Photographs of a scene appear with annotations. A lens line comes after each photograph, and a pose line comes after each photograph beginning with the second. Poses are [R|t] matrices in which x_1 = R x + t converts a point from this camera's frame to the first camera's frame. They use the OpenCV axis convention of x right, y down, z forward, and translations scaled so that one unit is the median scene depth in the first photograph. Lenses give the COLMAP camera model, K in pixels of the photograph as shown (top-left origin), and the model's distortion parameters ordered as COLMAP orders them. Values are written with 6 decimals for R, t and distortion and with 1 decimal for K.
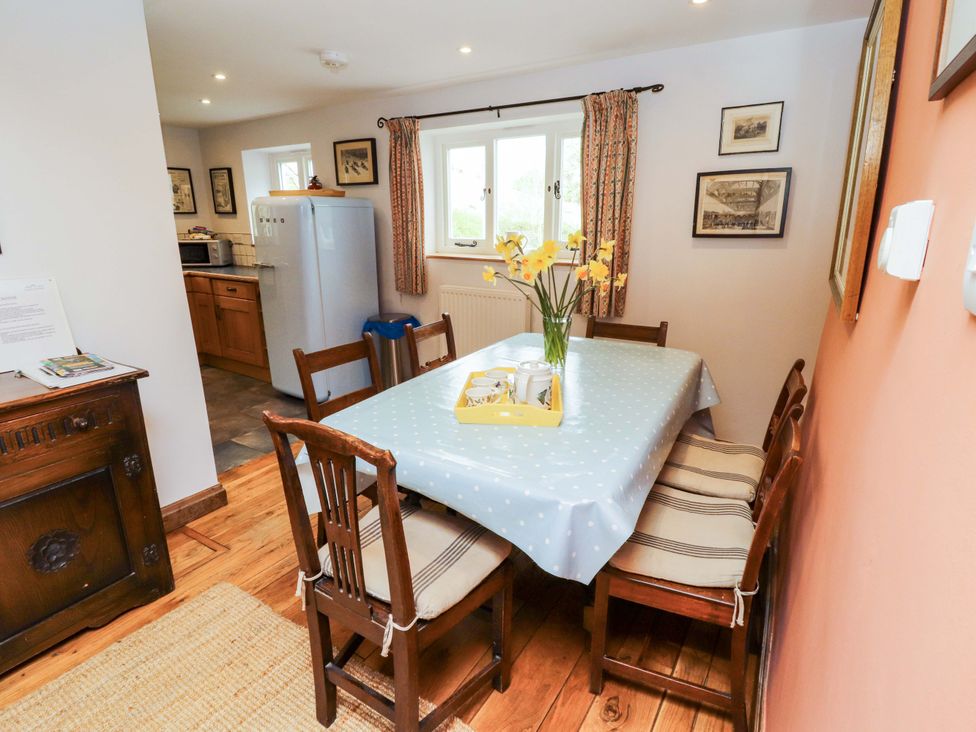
lens RADIAL K [[518.3, 0, 488.8], [0, 518.3, 373.8], [0, 0, 1]] dist [-0.000087, -0.016067]
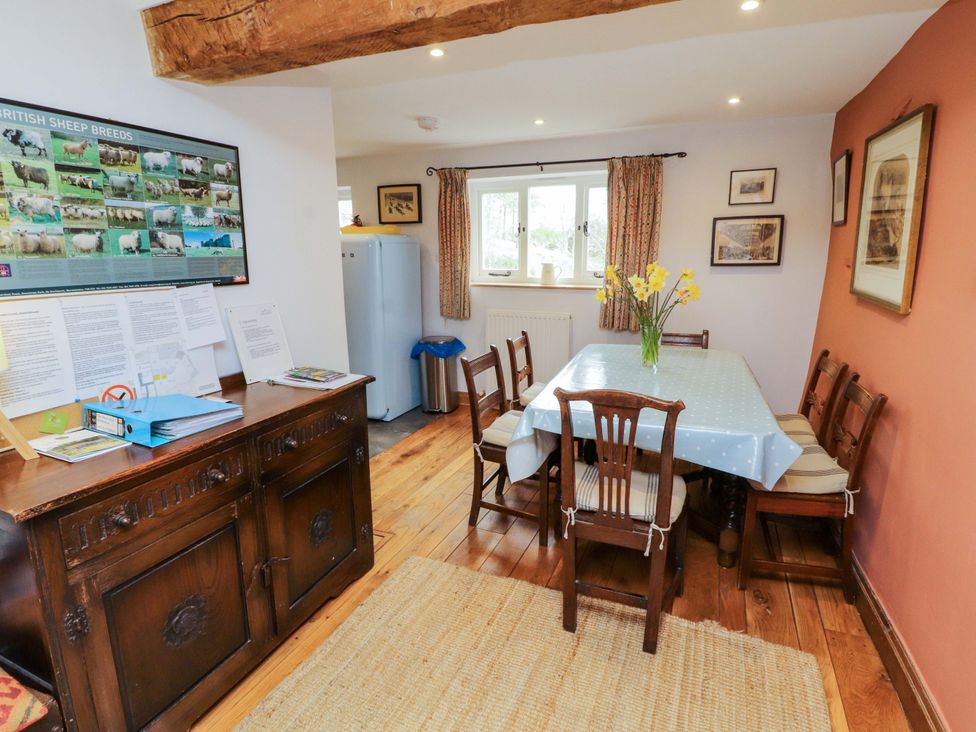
lens RADIAL K [[528.5, 0, 486.1], [0, 528.5, 363.7], [0, 0, 1]] dist [0.002798, -0.015664]
pose [[0.984803, -0.042023, 0.168513, -0.320475], [0.055130, 0.995743, -0.073869, 0.038057], [-0.164692, 0.082036, 0.982928, -0.153038]]
